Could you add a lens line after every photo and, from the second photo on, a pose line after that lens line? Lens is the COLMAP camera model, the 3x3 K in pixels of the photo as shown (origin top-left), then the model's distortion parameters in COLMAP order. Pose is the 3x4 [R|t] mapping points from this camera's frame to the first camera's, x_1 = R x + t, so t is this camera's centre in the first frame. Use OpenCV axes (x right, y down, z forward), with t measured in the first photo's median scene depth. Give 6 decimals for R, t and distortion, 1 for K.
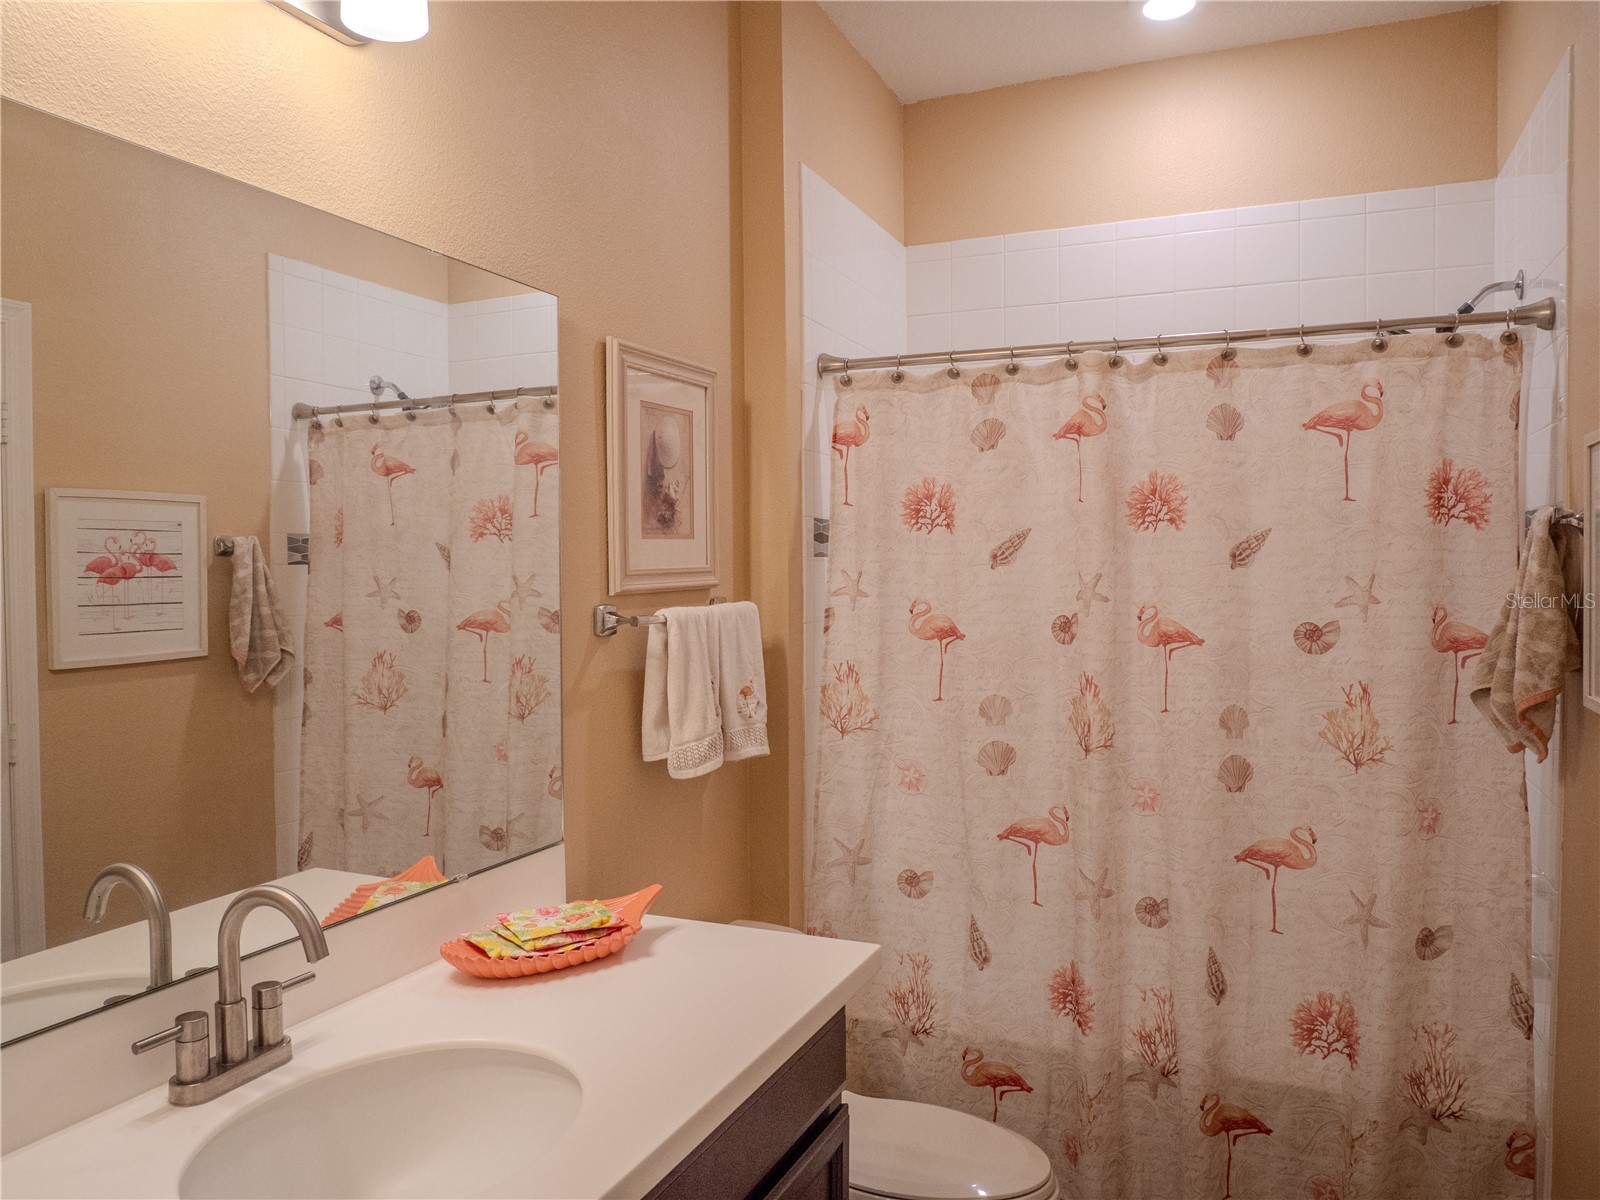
lens RADIAL K [[1156.2, 0, 794.9], [0, 1156.2, 602.2], [0, 0, 1]] dist [-0.044325, 0.012710]
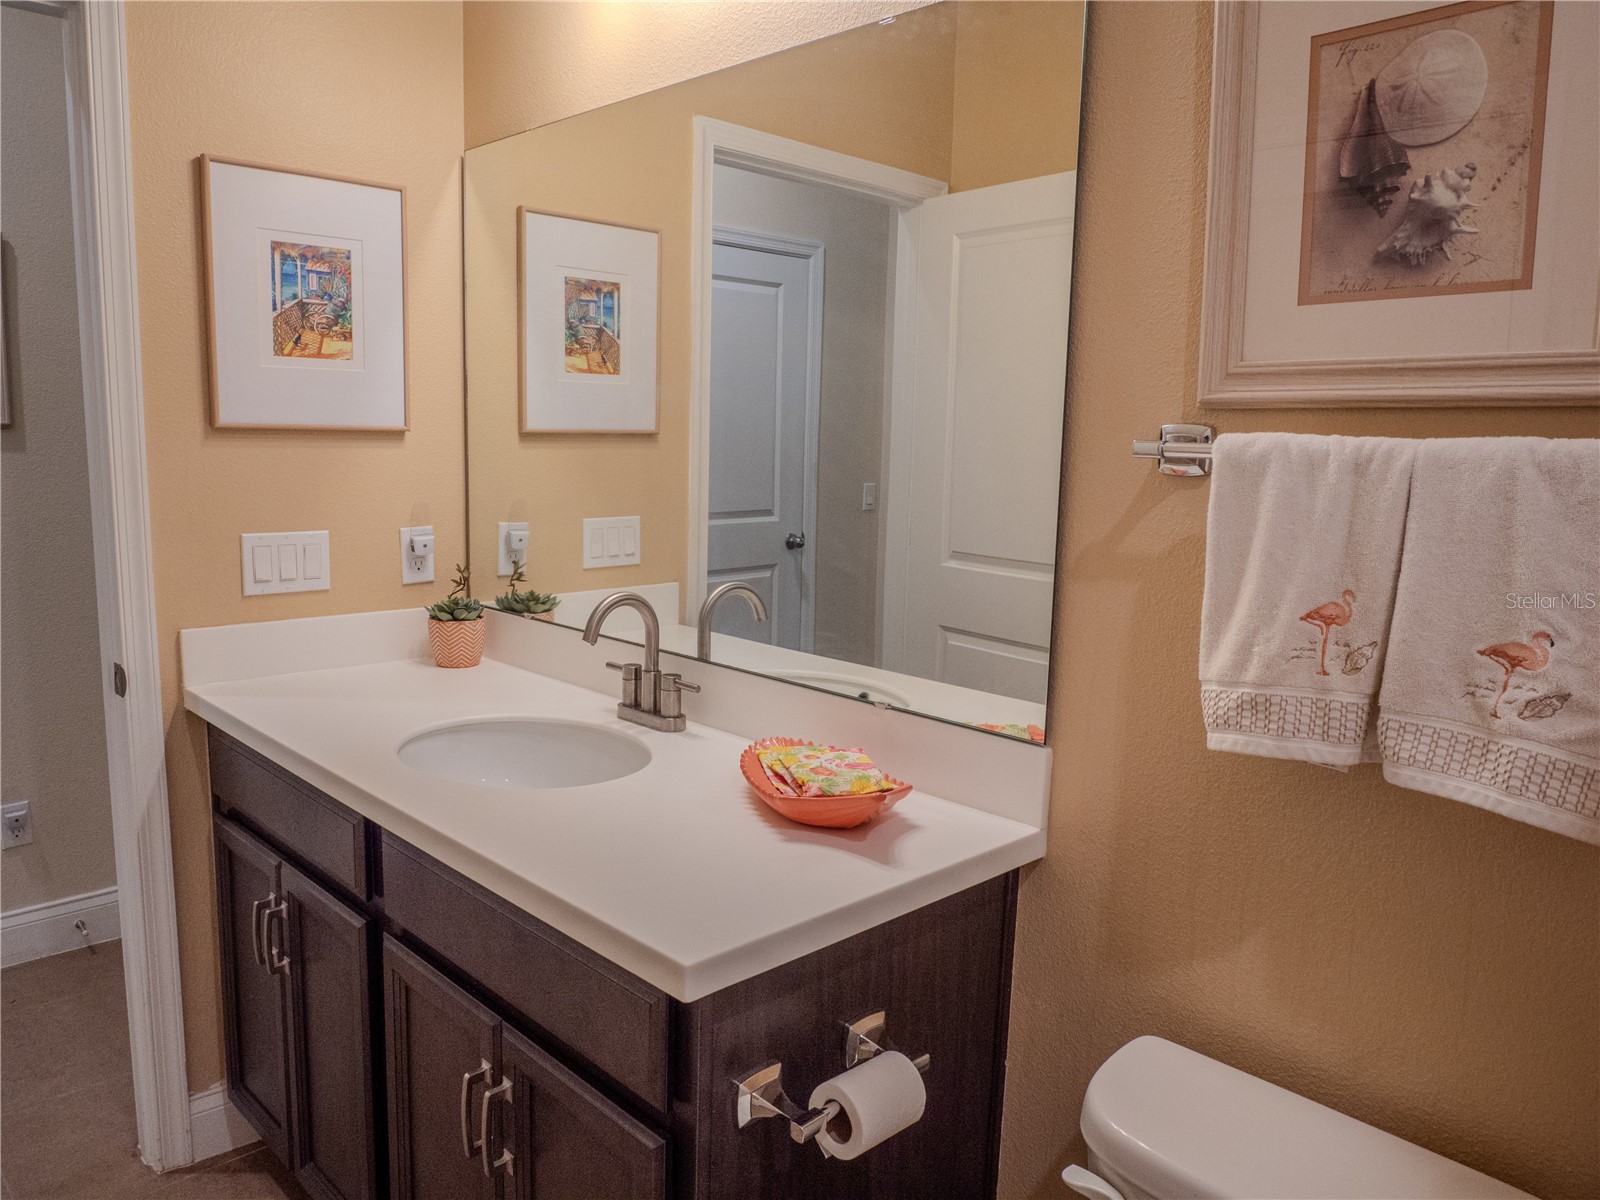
lens RADIAL K [[1156.2, 0, 794.9], [0, 1156.2, 602.2], [0, 0, 1]] dist [-0.044325, 0.012710]
pose [[-0.375385, 0.132046, -0.917415, 0.454191], [-0.051126, 0.985343, 0.162742, 0.006535], [0.925458, 0.107994, -0.363132, 0.978571]]
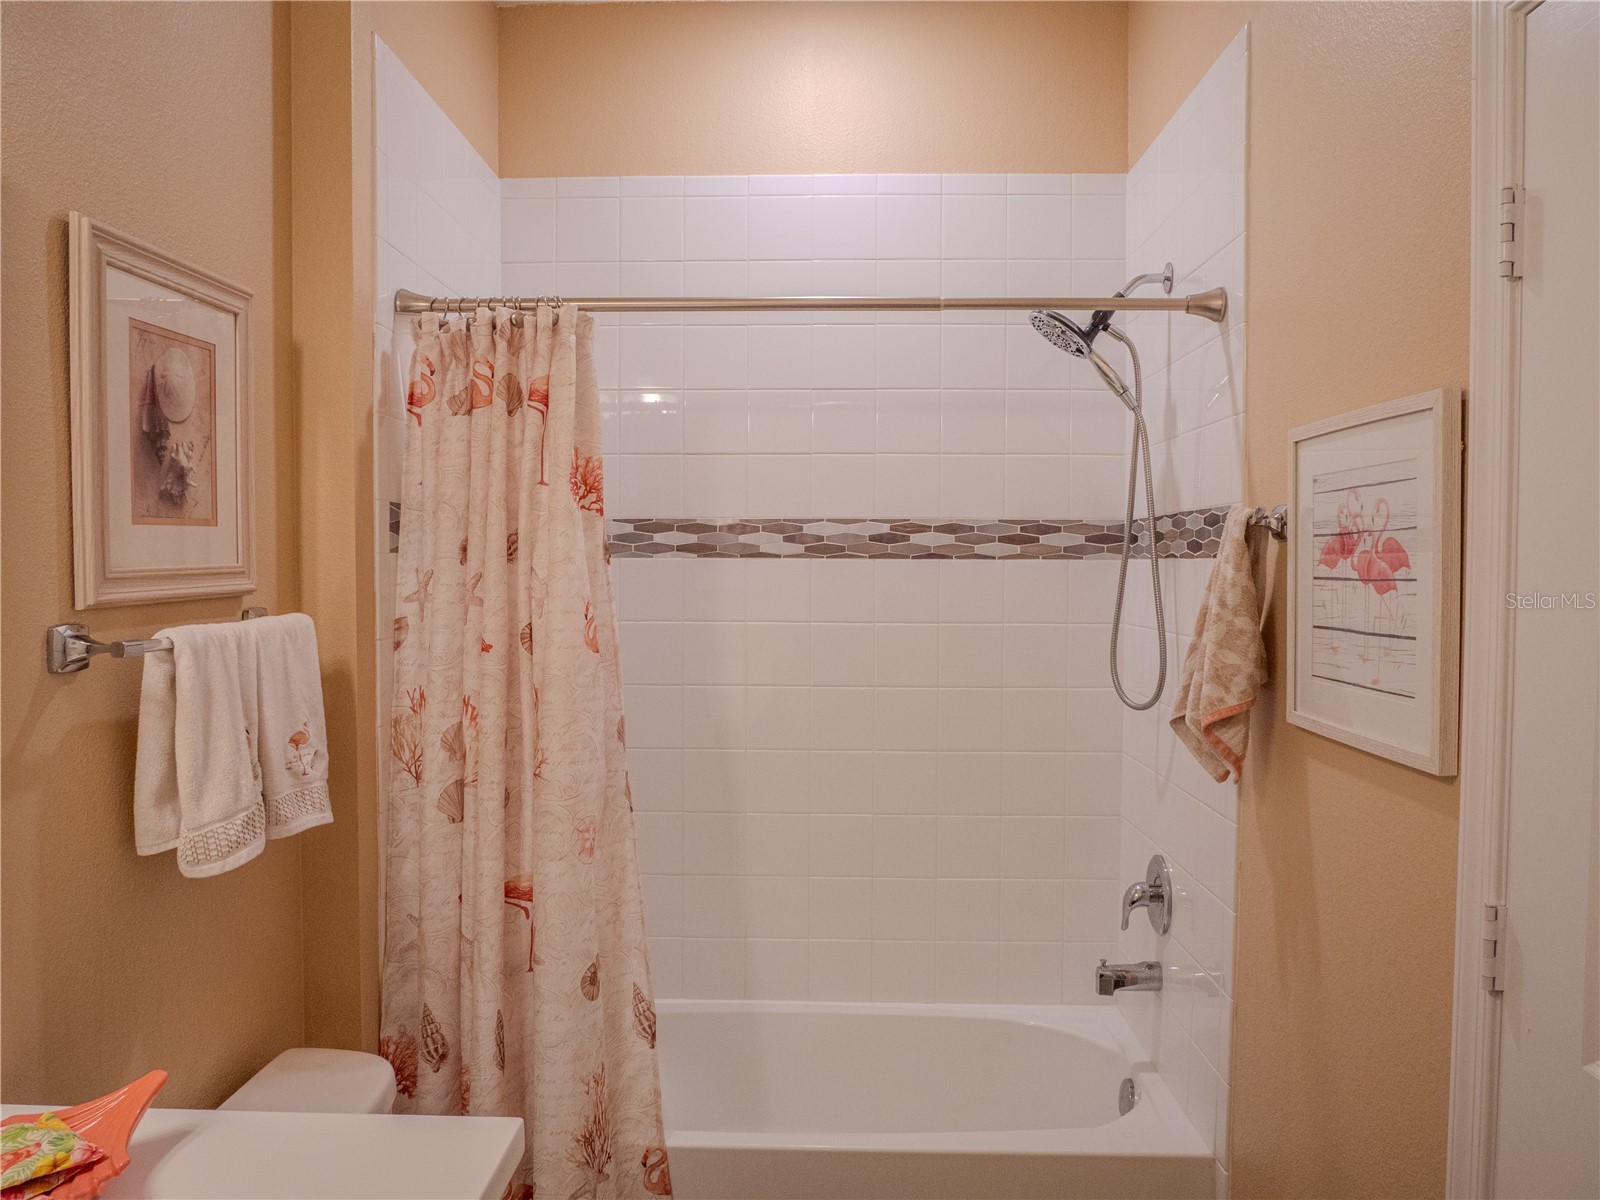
lens RADIAL K [[1156.2, 0, 794.9], [0, 1156.2, 602.2], [0, 0, 1]] dist [-0.044325, 0.012710]
pose [[0.929093, -0.005103, 0.369812, -0.019662], [0.003980, 0.999985, 0.003799, -0.010304], [-0.369826, -0.002058, 0.929099, 0.237564]]
